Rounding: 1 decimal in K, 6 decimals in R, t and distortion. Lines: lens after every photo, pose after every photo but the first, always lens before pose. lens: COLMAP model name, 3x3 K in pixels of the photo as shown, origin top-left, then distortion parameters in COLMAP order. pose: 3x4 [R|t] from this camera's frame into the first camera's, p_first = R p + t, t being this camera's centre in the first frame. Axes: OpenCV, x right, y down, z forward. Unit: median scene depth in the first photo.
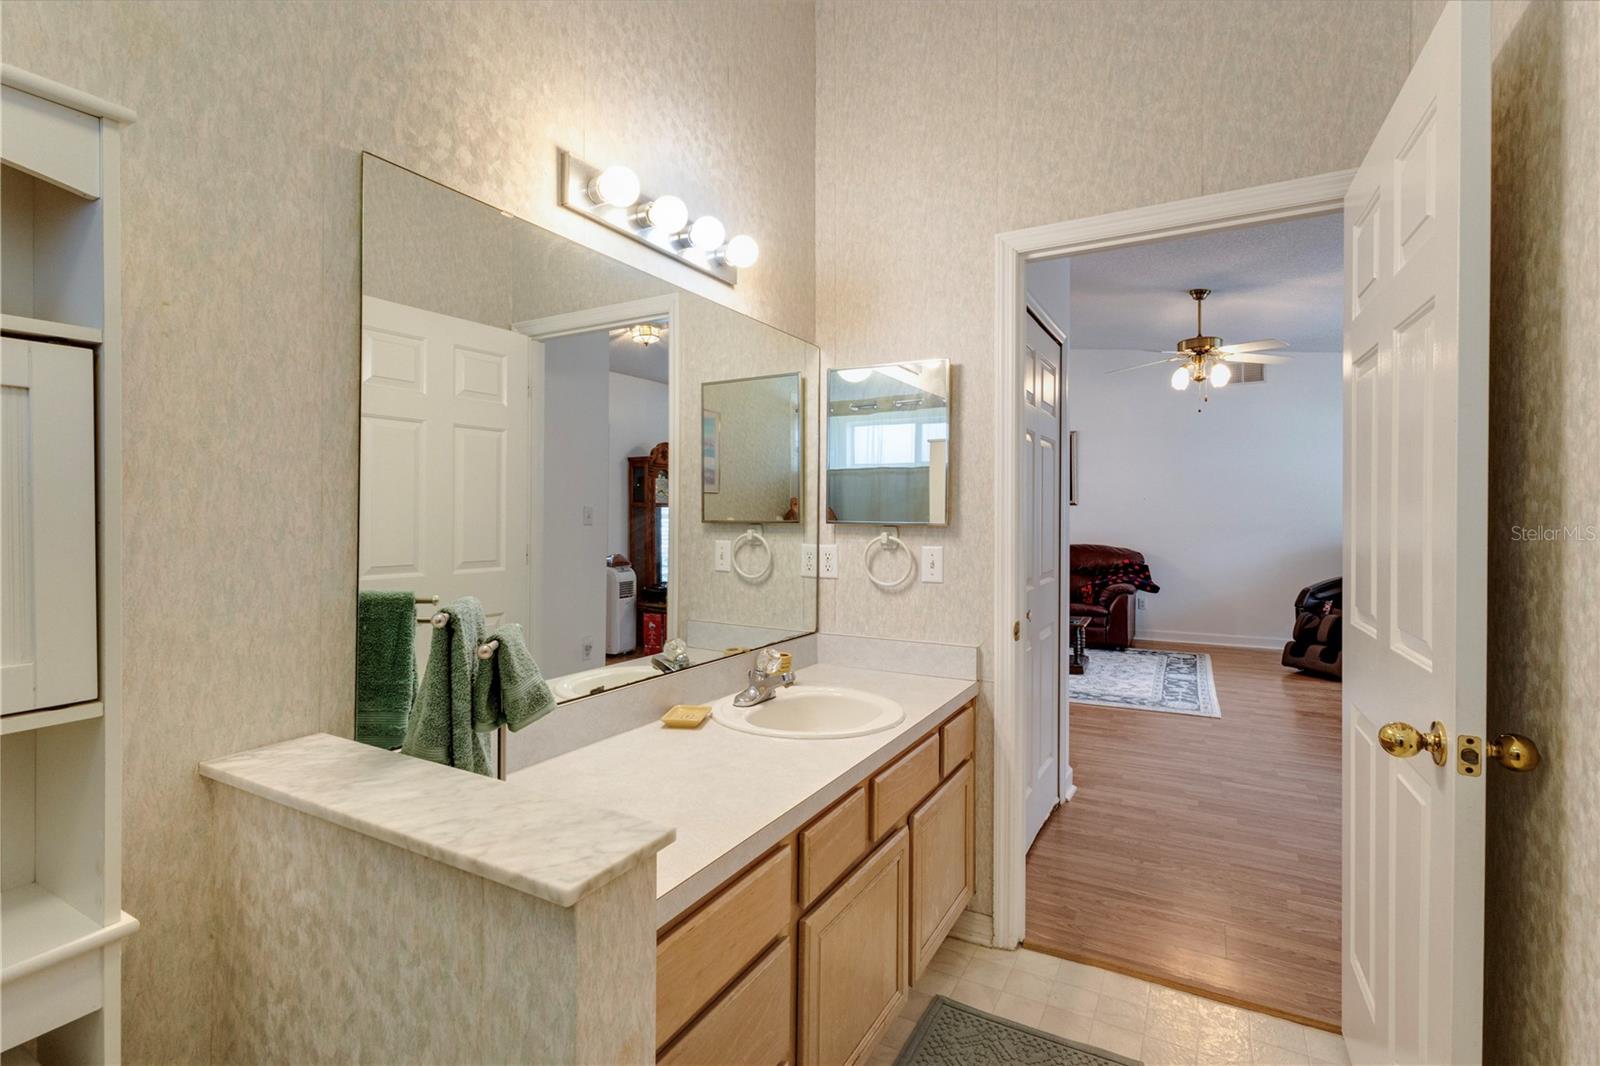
lens RADIAL K [[742.4, 0, 793.4], [0, 742.4, 508.8], [0, 0, 1]] dist [0.001770, 0.000370]
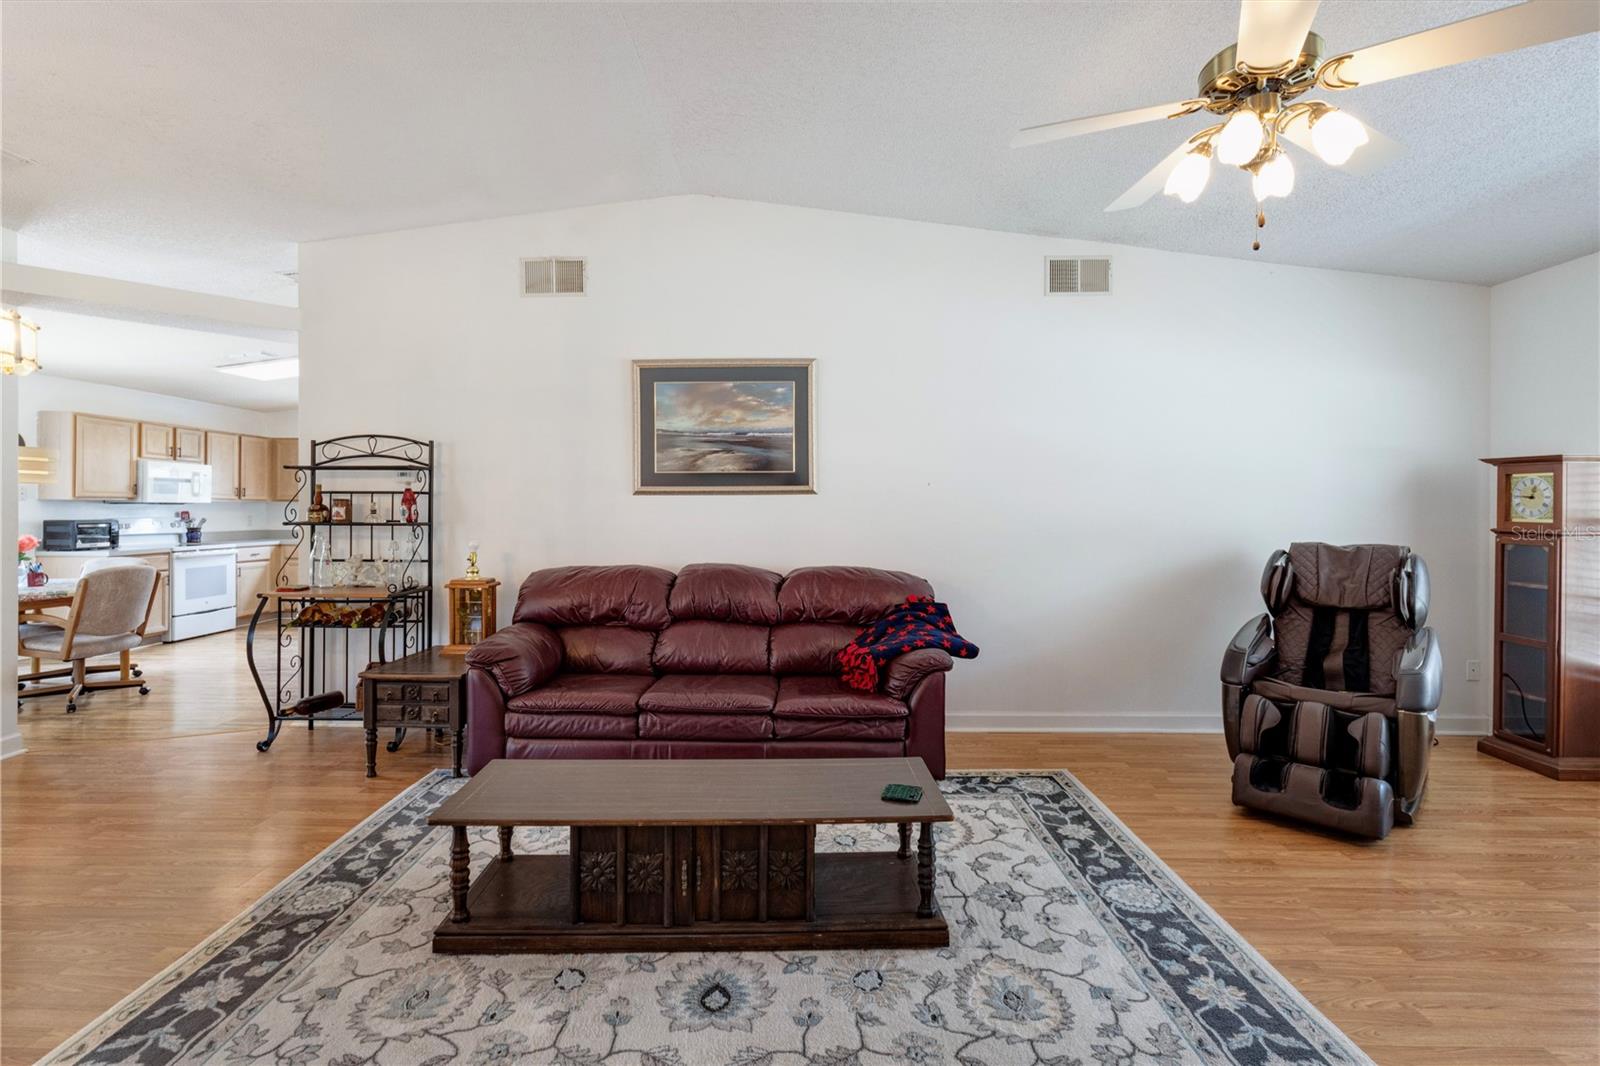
lens RADIAL K [[742.4, 0, 793.4], [0, 742.4, 508.8], [0, 0, 1]] dist [0.001770, 0.000370]
pose [[0.881535, -0.004891, 0.472093, 0.121397], [0.000373, 0.999953, 0.009662, -0.000430], [-0.472118, -0.008341, 0.881496, 0.602647]]
